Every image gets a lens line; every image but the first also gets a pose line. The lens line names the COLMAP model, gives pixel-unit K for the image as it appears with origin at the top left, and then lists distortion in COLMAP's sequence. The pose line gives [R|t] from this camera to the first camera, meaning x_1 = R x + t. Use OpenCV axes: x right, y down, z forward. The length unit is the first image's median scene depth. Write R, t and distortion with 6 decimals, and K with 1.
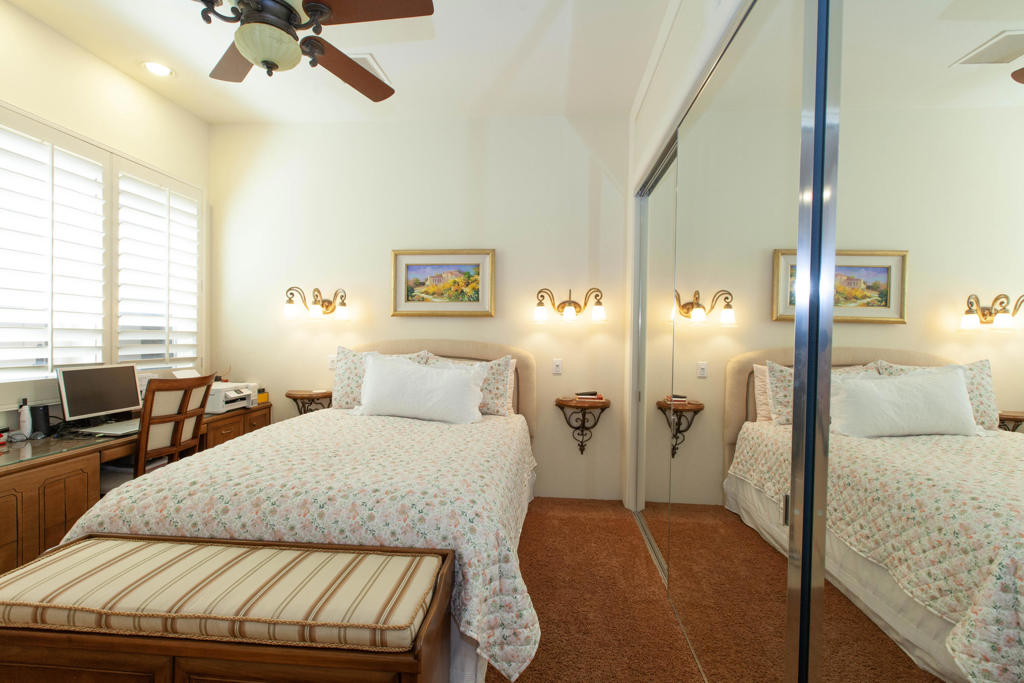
lens RADIAL K [[456.5, 0, 514.4], [0, 456.5, 341.8], [0, 0, 1]] dist [0.003078, -0.002634]
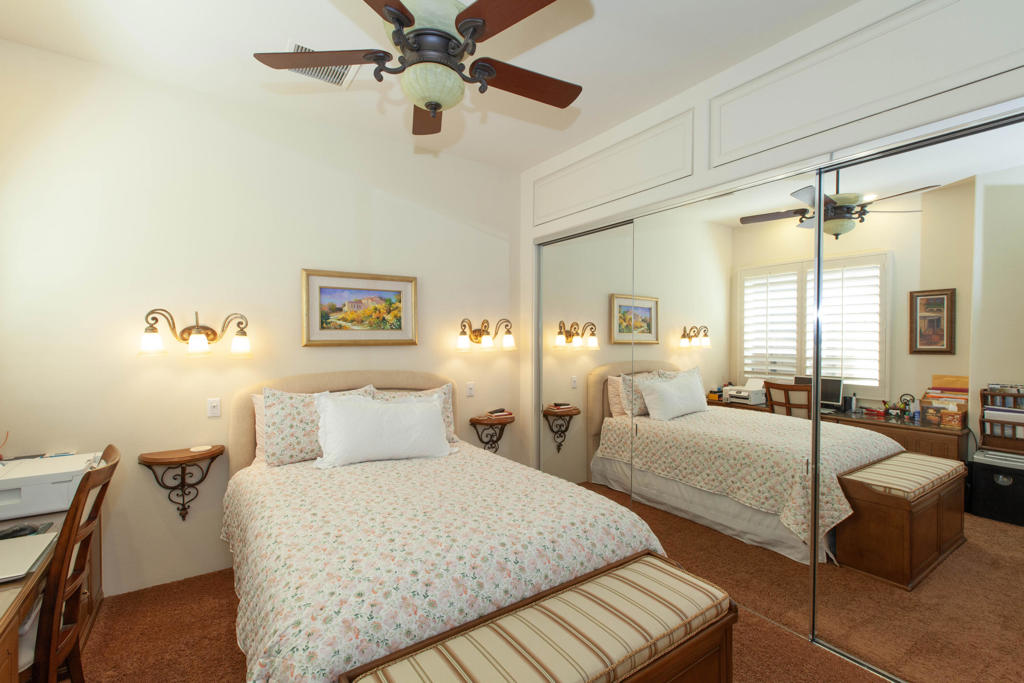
lens RADIAL K [[456.5, 0, 518.5], [0, 456.5, 336.0], [0, 0, 1]] dist [0.003078, -0.002634]
pose [[0.772678, -0.009735, 0.634723, -0.518356], [0.014533, 0.999892, -0.002355, -0.069871], [-0.634632, 0.011044, 0.772736, 0.082884]]
